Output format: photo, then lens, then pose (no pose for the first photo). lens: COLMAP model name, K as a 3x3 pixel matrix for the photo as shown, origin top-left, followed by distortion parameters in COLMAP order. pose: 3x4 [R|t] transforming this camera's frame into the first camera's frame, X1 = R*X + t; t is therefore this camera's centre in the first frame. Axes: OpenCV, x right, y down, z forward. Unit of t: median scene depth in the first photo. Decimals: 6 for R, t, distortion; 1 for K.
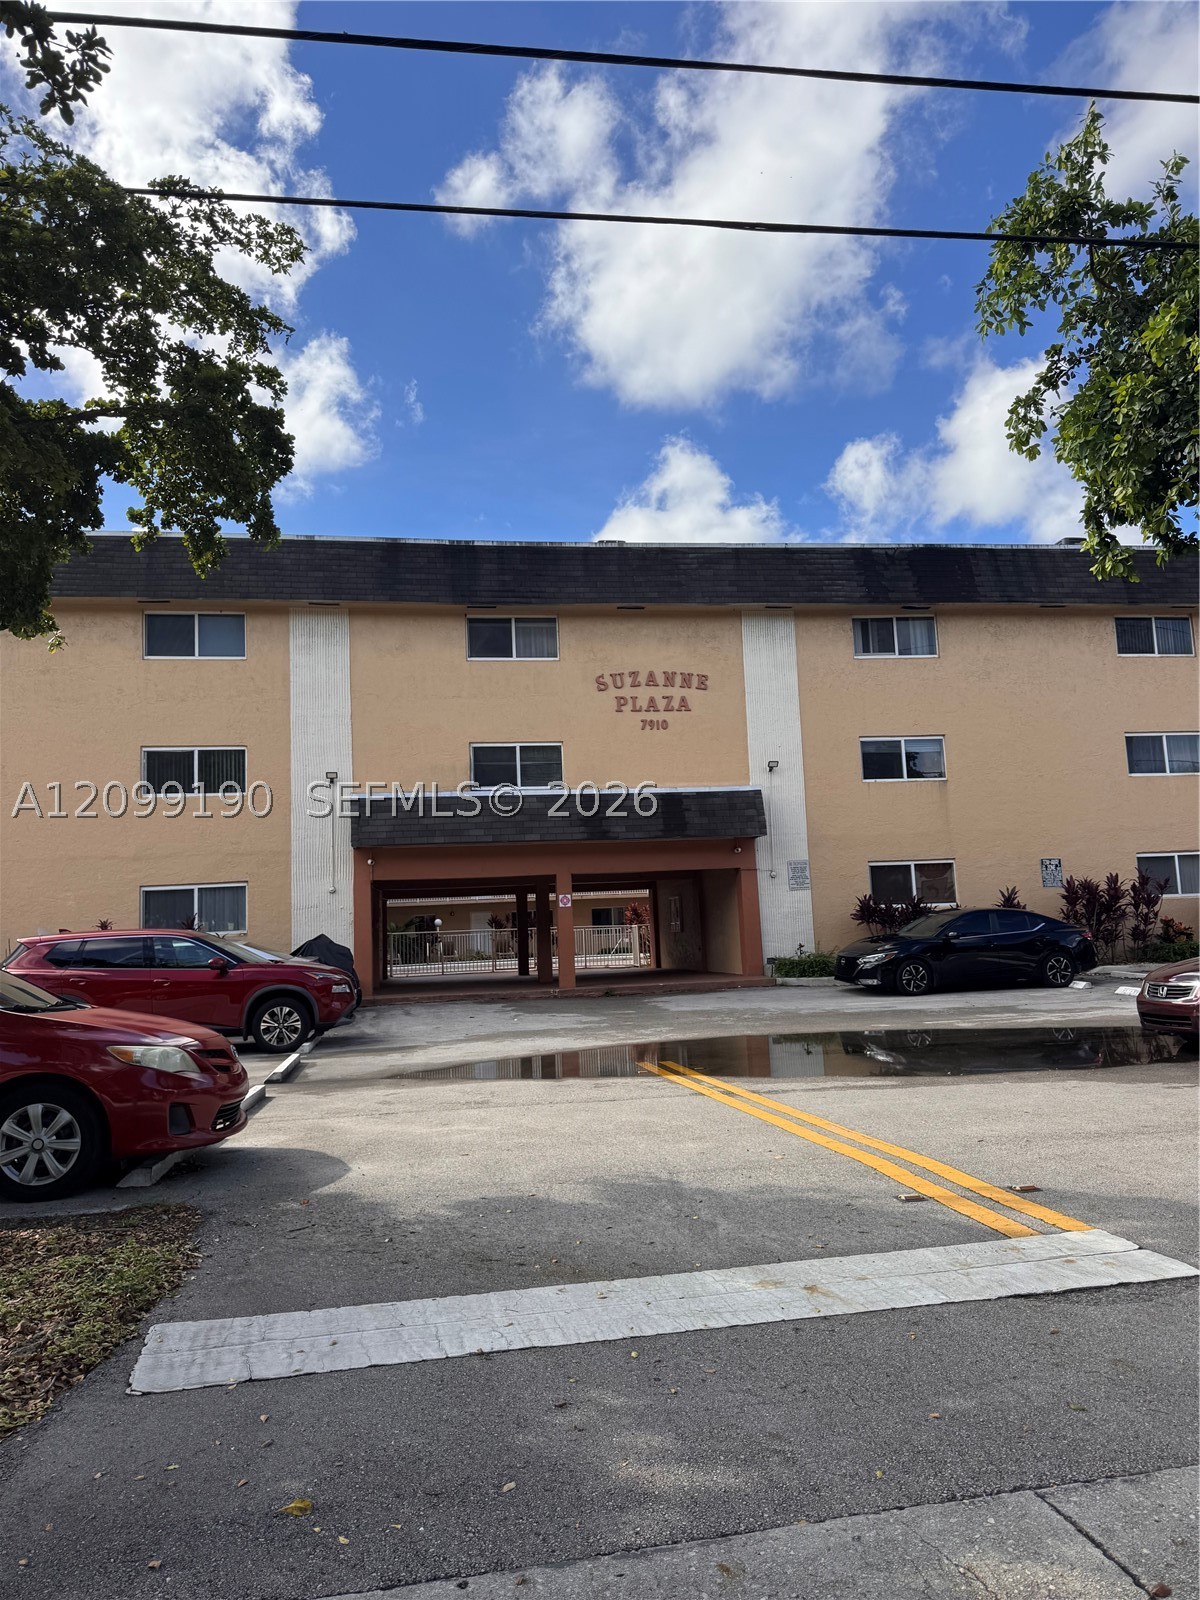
lens RADIAL K [[1135.9, 0, 594.0], [0, 1135.9, 803.3], [0, 0, 1]] dist [0.042519, -0.040050]
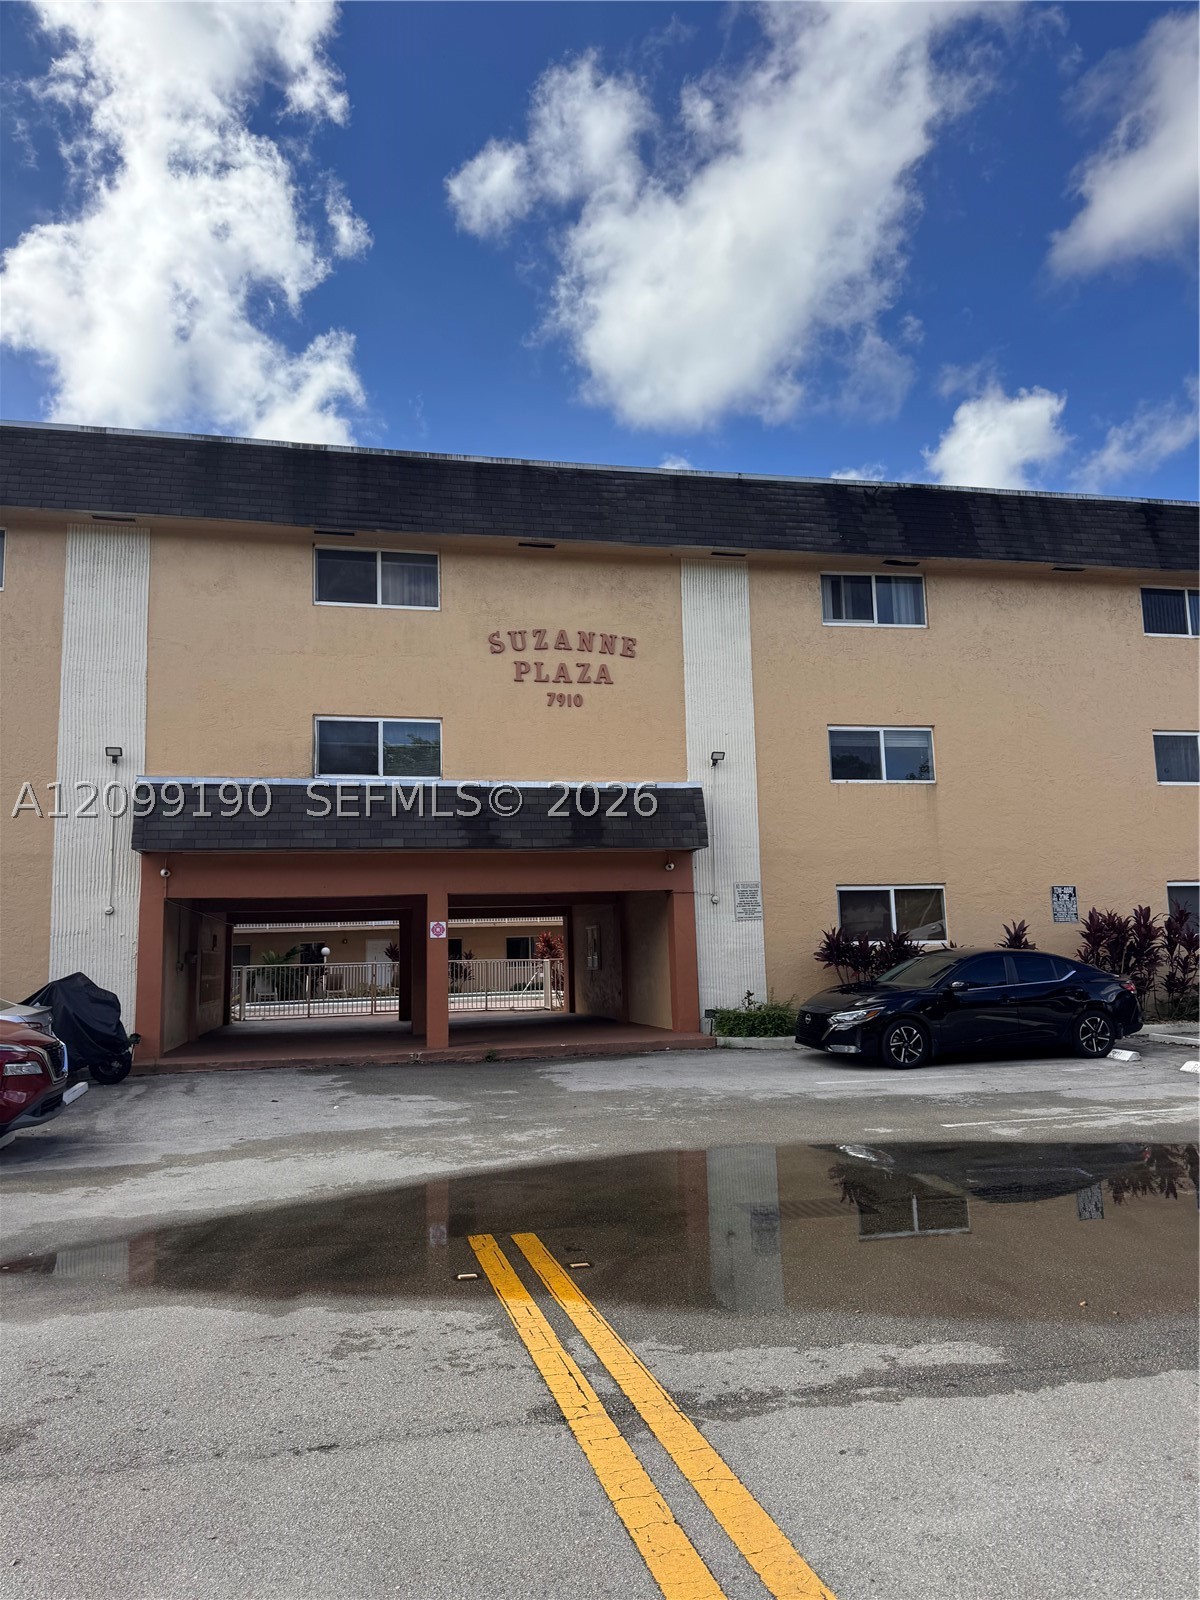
lens RADIAL K [[1135.9, 0, 609.1], [0, 1135.9, 804.6], [0, 0, 1]] dist [0.042519, -0.040050]
pose [[0.997421, 0.023173, 0.067926, 0.033121], [-0.021608, 0.999486, -0.023673, 0.018430], [-0.068440, 0.022144, 0.997409, 0.241881]]
